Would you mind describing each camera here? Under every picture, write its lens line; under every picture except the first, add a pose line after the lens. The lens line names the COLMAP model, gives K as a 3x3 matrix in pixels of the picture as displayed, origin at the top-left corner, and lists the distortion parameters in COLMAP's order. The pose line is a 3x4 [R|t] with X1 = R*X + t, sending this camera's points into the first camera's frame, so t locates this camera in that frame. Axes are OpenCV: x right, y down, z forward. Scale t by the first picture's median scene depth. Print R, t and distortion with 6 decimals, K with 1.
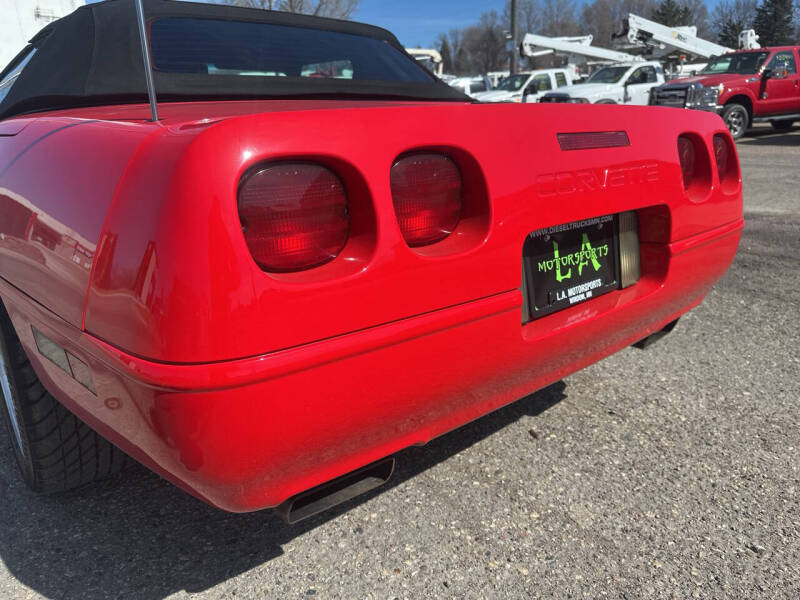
lens RADIAL K [[585.4, 0, 398.7], [0, 585.4, 319.4], [0, 0, 1]] dist [-0.001337, -0.004926]
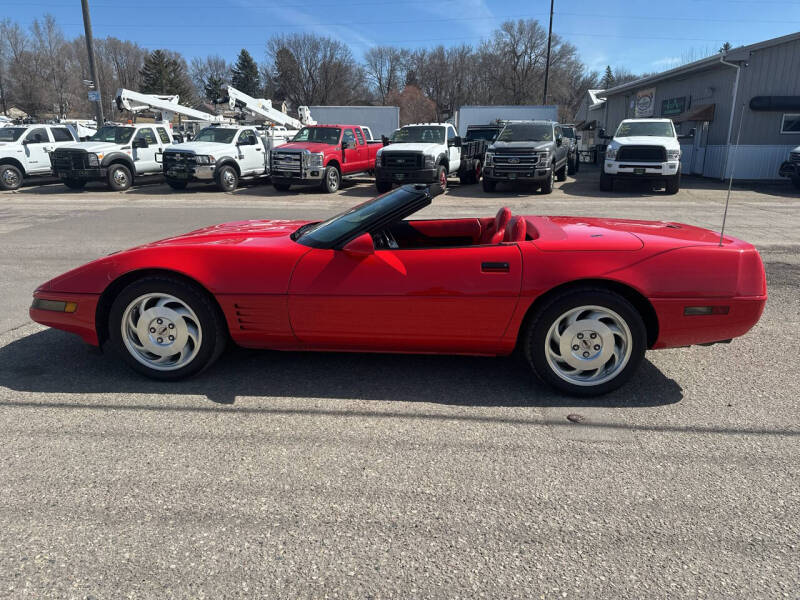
lens RADIAL K [[590.6, 0, 438.3], [0, 590.6, 301.9], [0, 0, 1]] dist [0.002179, -0.045998]
pose [[0.640542, -0.149226, 0.753284, -0.285217], [0.213753, 0.976817, 0.011747, -0.025731], [-0.737574, 0.153492, 0.657590, -0.015463]]
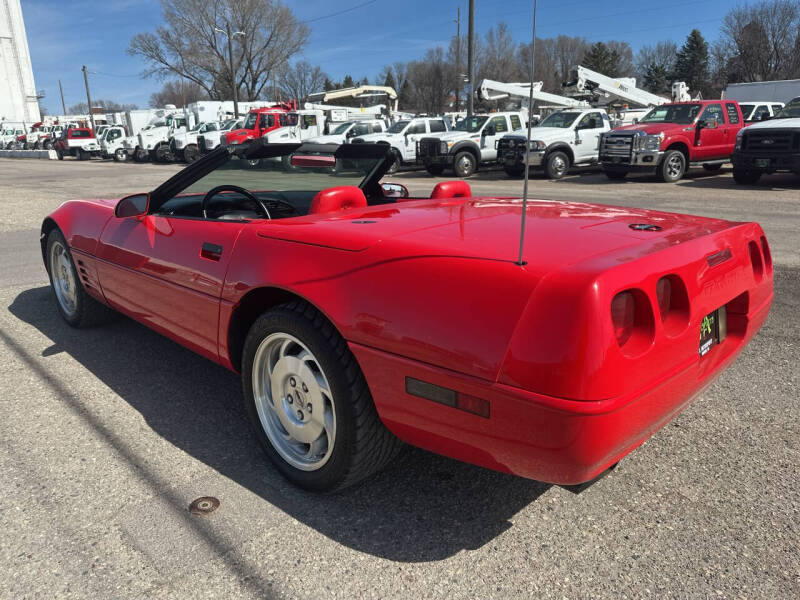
lens RADIAL K [[582.7, 0, 398.9], [0, 582.7, 318.2], [0, 0, 1]] dist [0.021219, -0.031450]
pose [[0.995033, -0.008623, 0.099171, -0.054822], [0.012835, 0.999039, -0.041910, -0.005735], [-0.098714, 0.042975, 0.994187, -0.041337]]
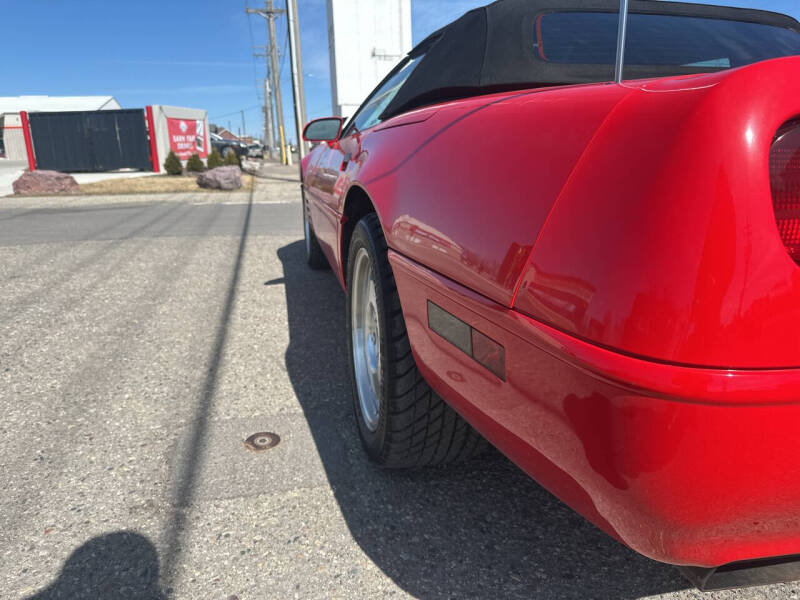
lens RADIAL K [[593.0, 0, 392.2], [0, 593.0, 296.9], [0, 0, 1]] dist [-0.008344, 0.011313]
pose [[0.886834, 0.128709, -0.443801, -0.015566], [-0.159671, 0.986621, -0.032932, 0.003313], [0.433625, 0.100067, 0.895520, 0.004415]]
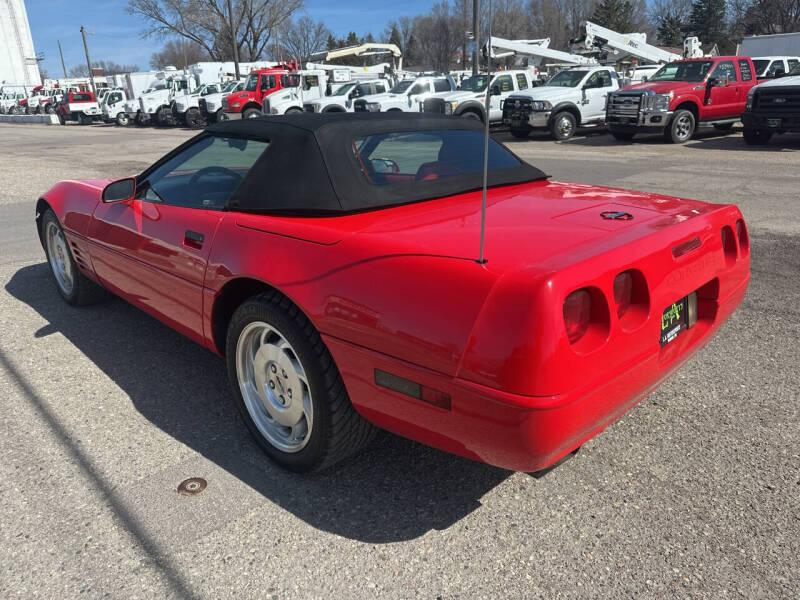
lens RADIAL K [[585.4, 0, 398.7], [0, 585.4, 319.4], [0, 0, 1]] dist [-0.001337, -0.004926]
pose [[0.996263, -0.022401, 0.083411, -0.047441], [0.020499, 0.999512, 0.023590, -0.011625], [-0.083899, -0.021792, 0.996236, -0.045492]]
